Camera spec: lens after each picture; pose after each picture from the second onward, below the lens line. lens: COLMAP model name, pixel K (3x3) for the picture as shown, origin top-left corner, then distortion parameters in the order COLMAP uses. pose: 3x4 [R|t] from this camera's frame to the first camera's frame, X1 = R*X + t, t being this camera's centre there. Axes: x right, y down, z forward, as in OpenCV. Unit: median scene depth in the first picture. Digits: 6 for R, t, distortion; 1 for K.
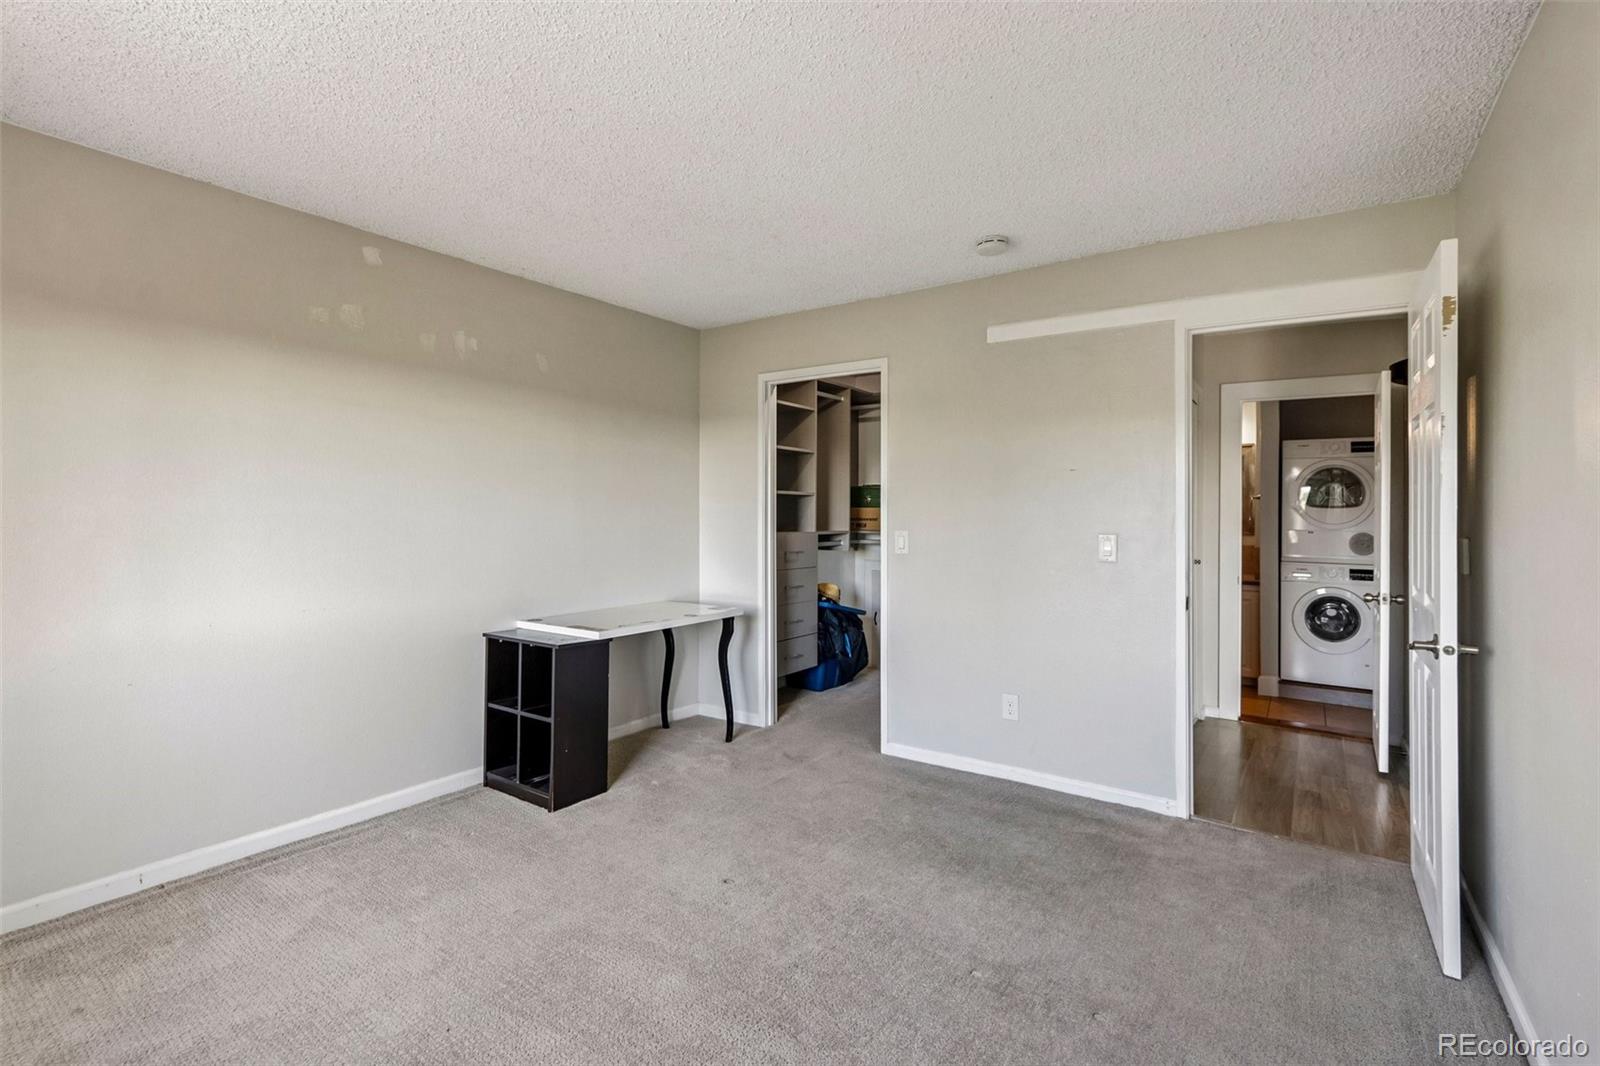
lens RADIAL K [[754.8, 0, 795.8], [0, 754.8, 507.3], [0, 0, 1]] dist [-0.036273, 0.000288]
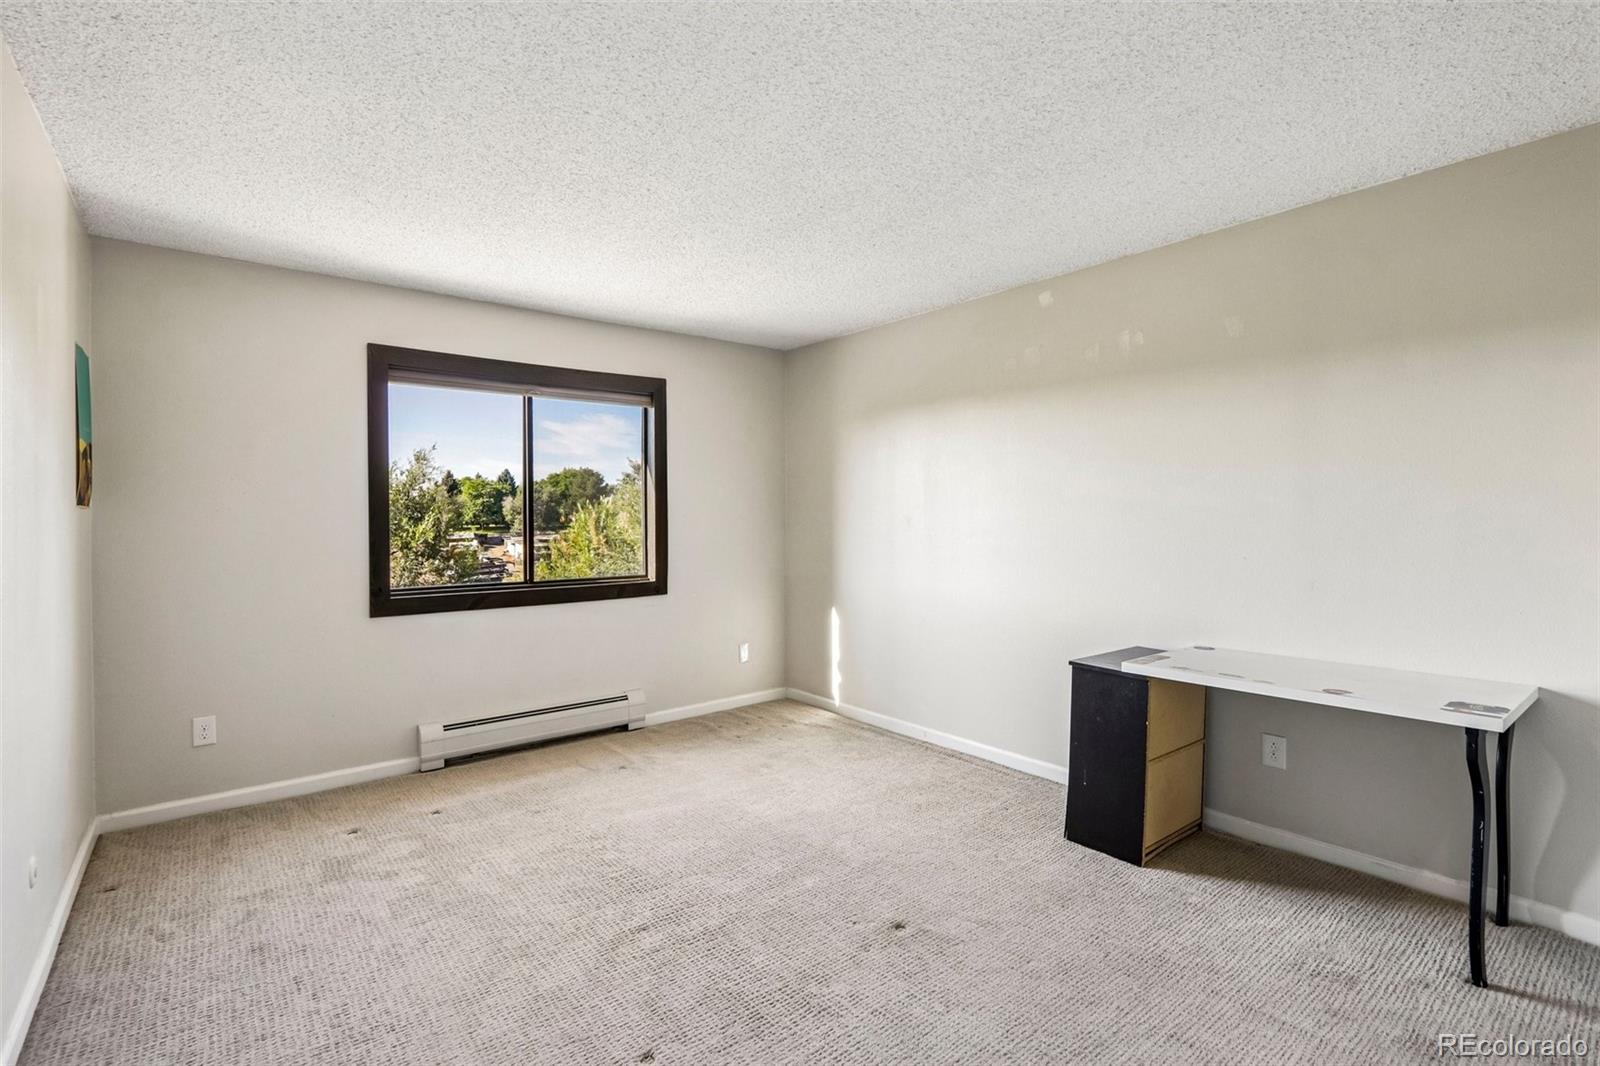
lens RADIAL K [[739.1, 0, 797.1], [0, 739.1, 520.7], [0, 0, 1]] dist [-0.013217, 0.000356]
pose [[-0.288882, -0.003905, -0.957357, 0.614398], [0.002330, 0.999986, -0.004782, 0.016512], [0.957362, -0.003612, -0.288869, 0.898839]]
